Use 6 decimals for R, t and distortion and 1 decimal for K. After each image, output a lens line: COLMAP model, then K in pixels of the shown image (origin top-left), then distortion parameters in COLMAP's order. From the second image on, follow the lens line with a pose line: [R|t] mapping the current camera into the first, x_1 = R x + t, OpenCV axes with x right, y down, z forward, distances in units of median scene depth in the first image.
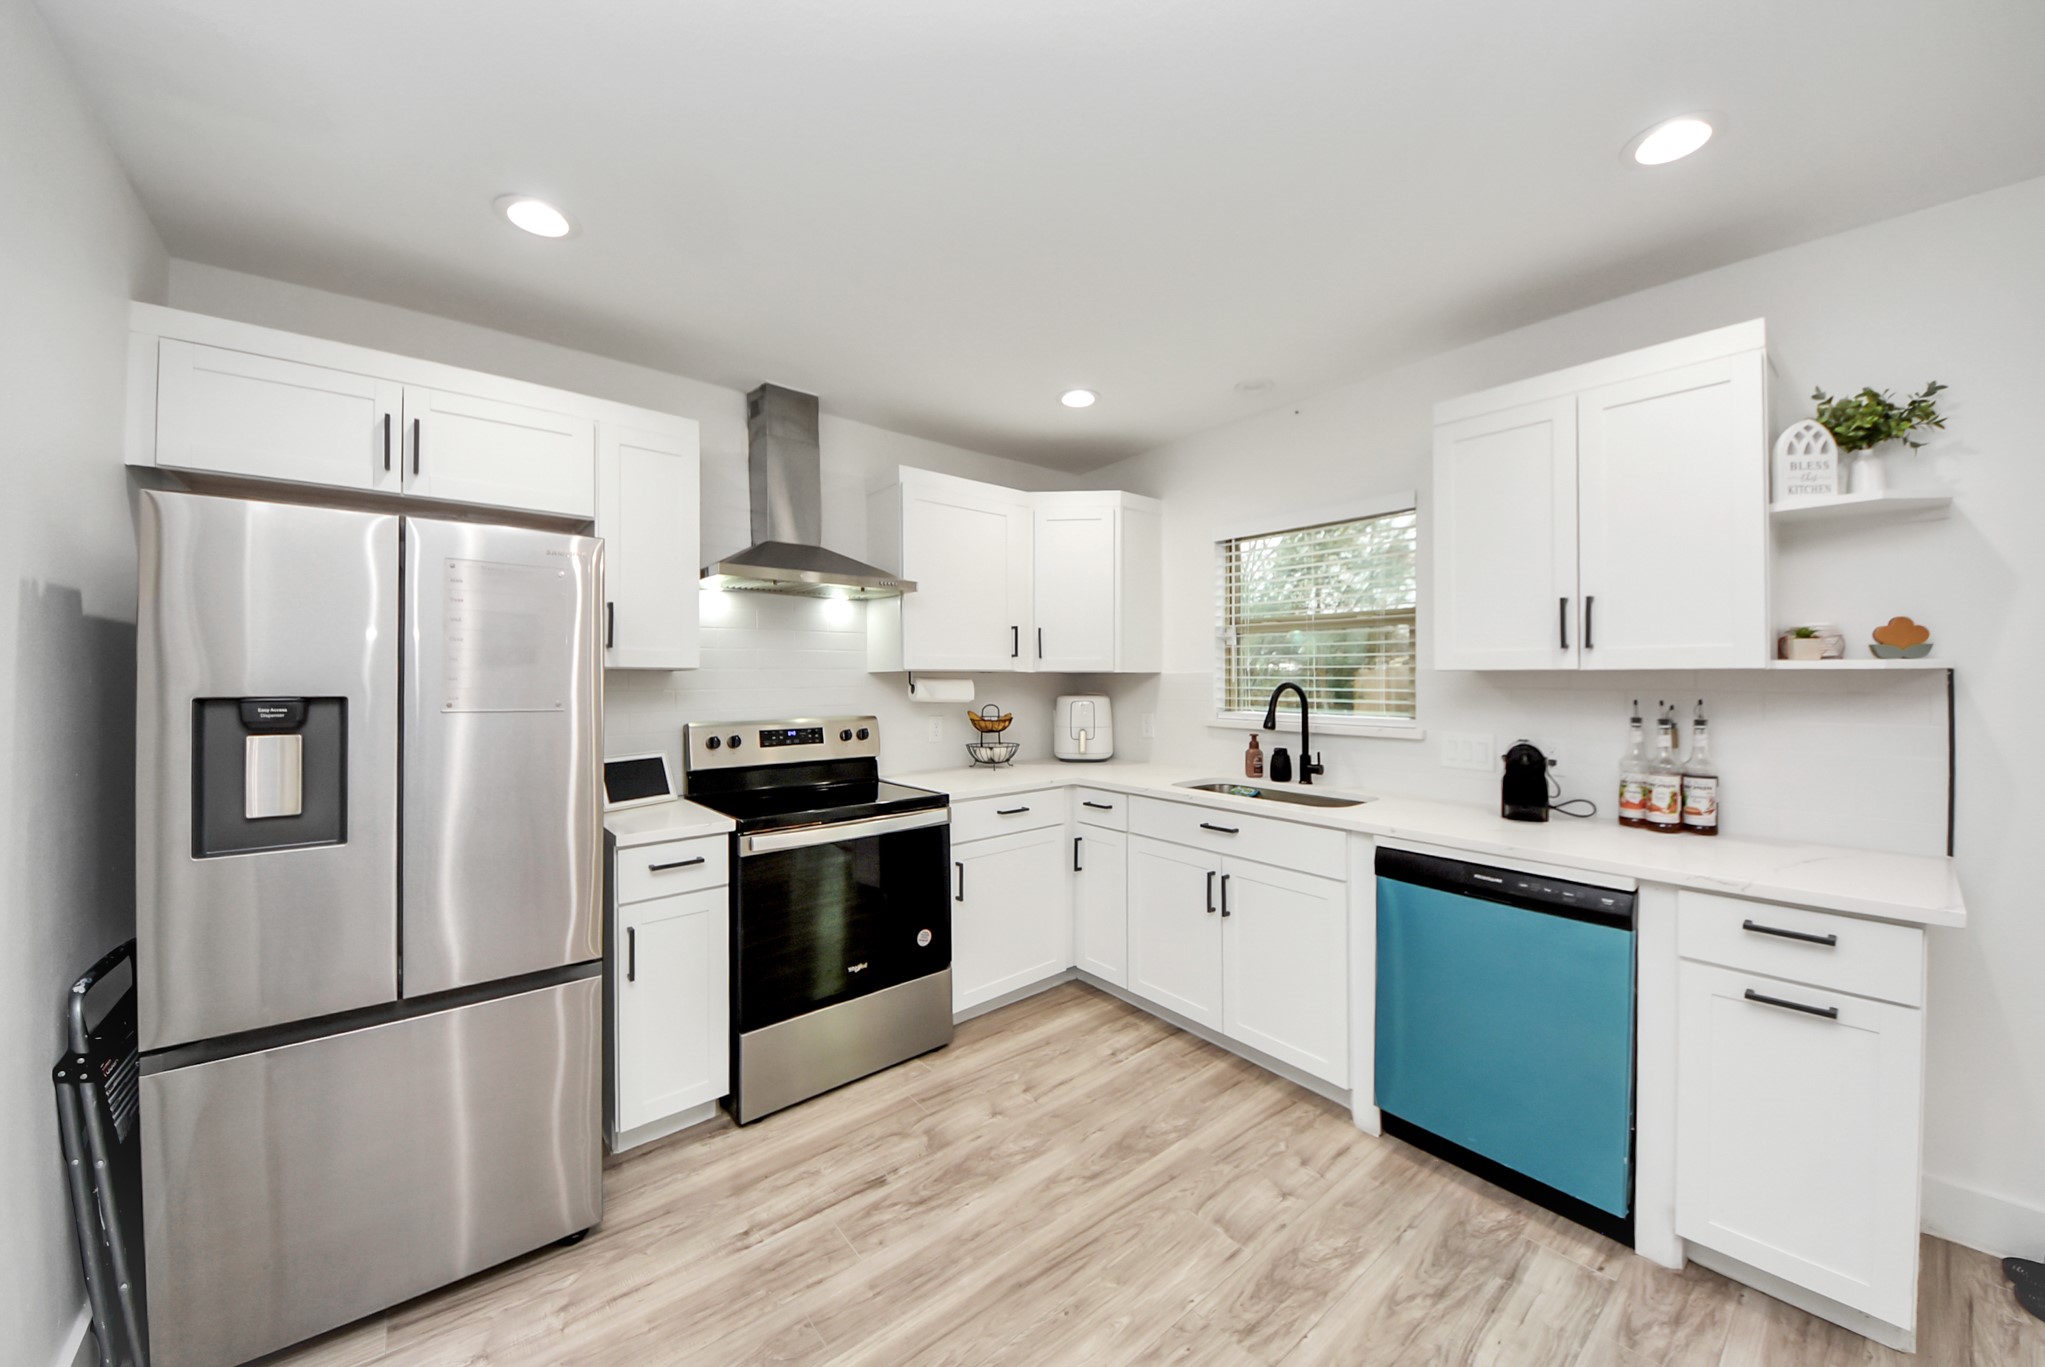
lens RADIAL K [[765.5, 0, 1026.3], [0, 765.5, 678.2], [0, 0, 1]] dist [0.000033, 0.000106]
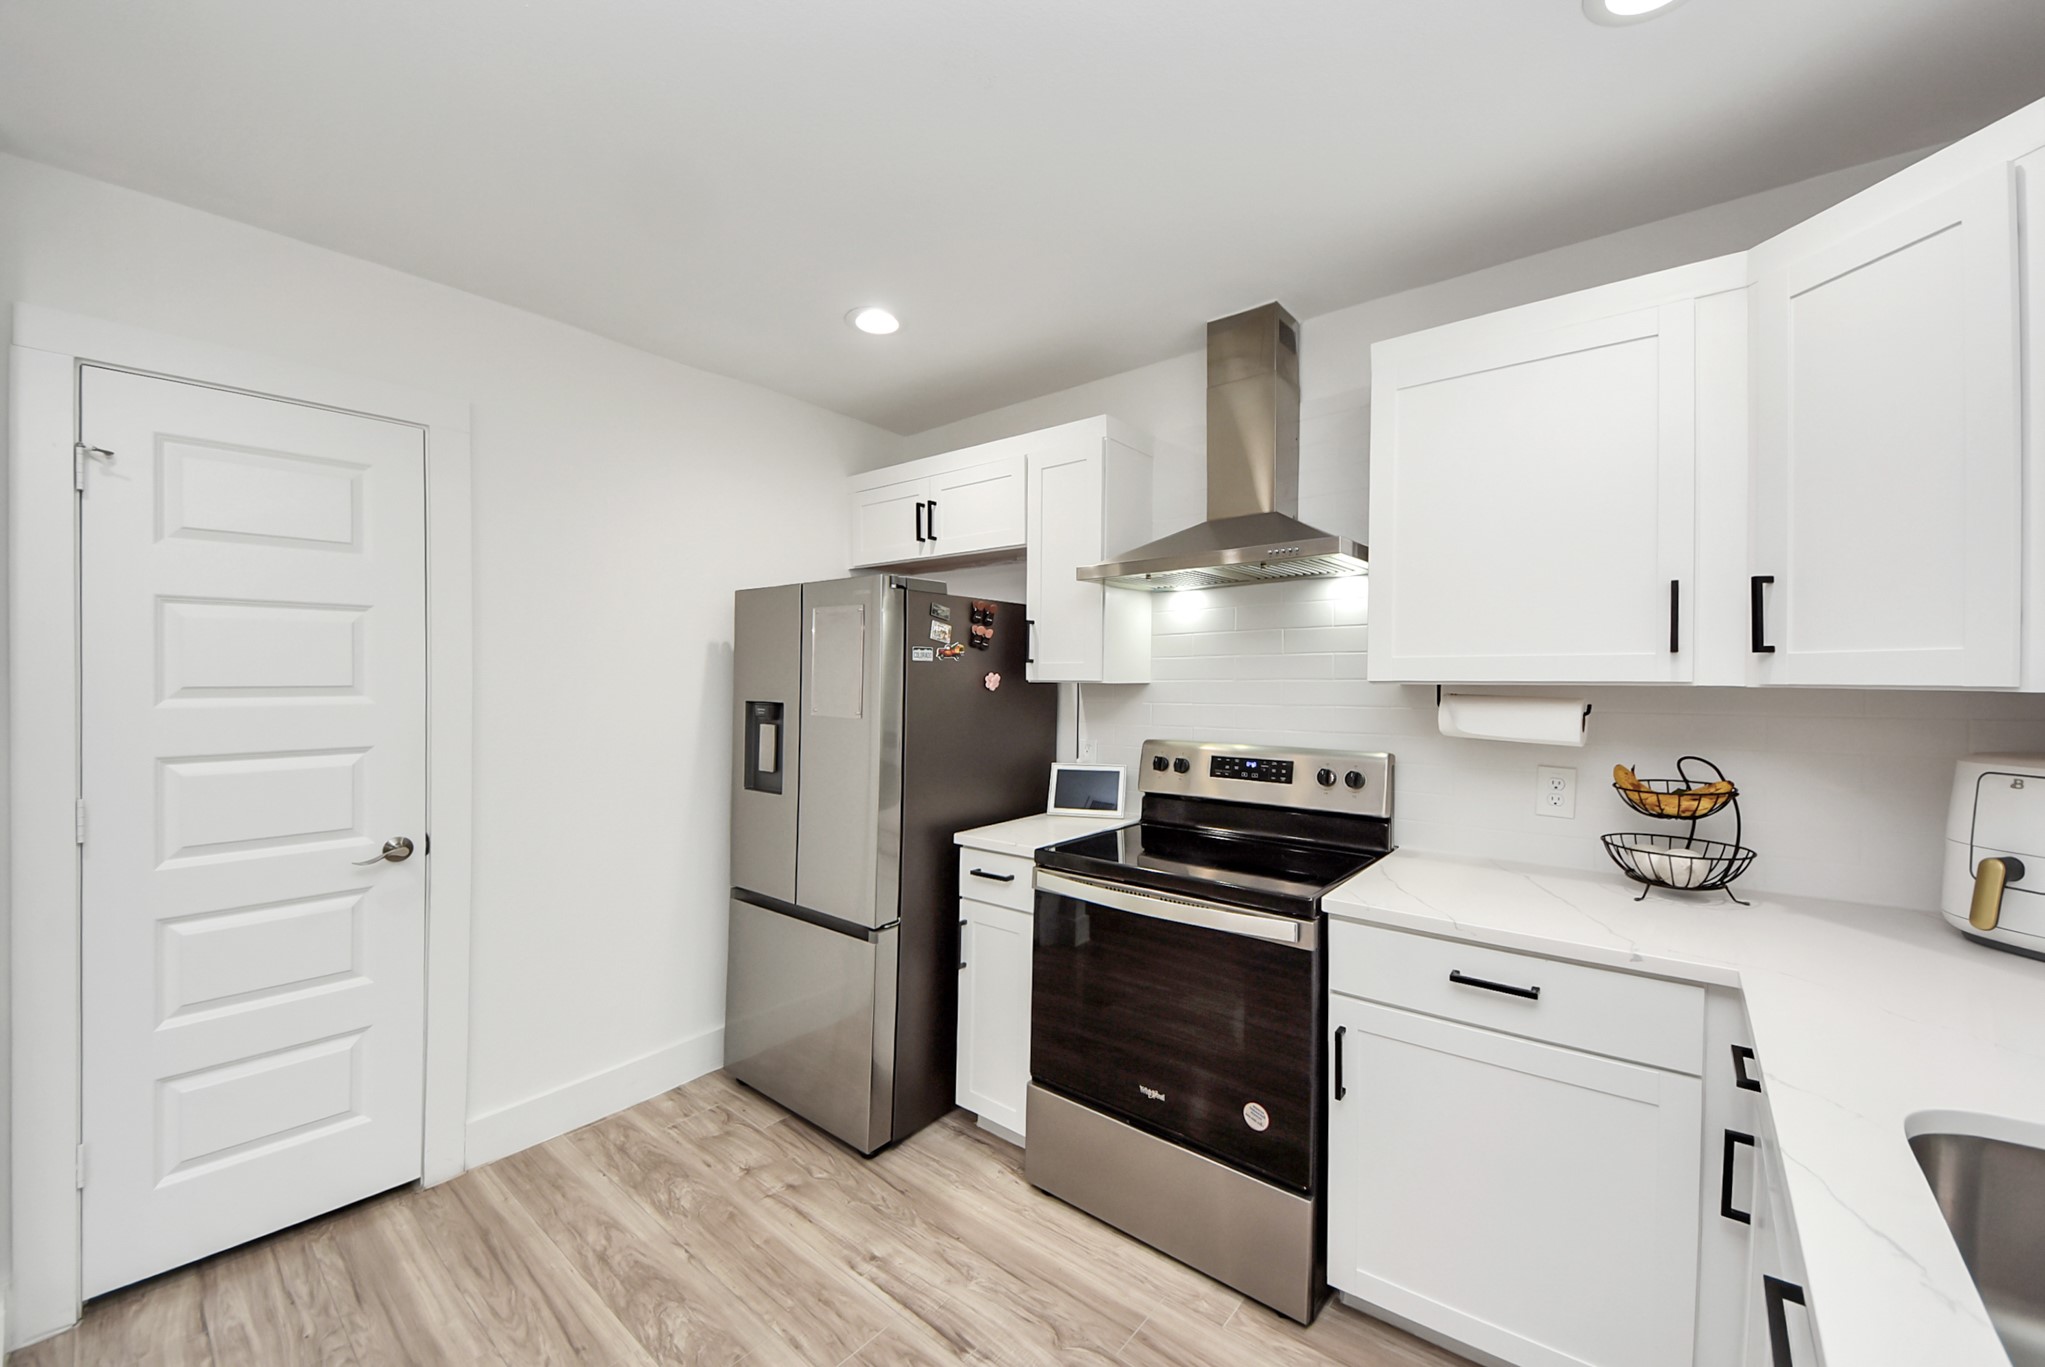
lens RADIAL K [[765.5, 0, 1025.9], [0, 765.5, 684.8], [0, 0, 1]] dist [0.000033, 0.000106]
pose [[0.191656, 0.012714, -0.981380, 0.447958], [-0.001952, 0.999919, 0.012572, -0.018619], [0.981460, -0.000494, 0.191665, 0.714225]]
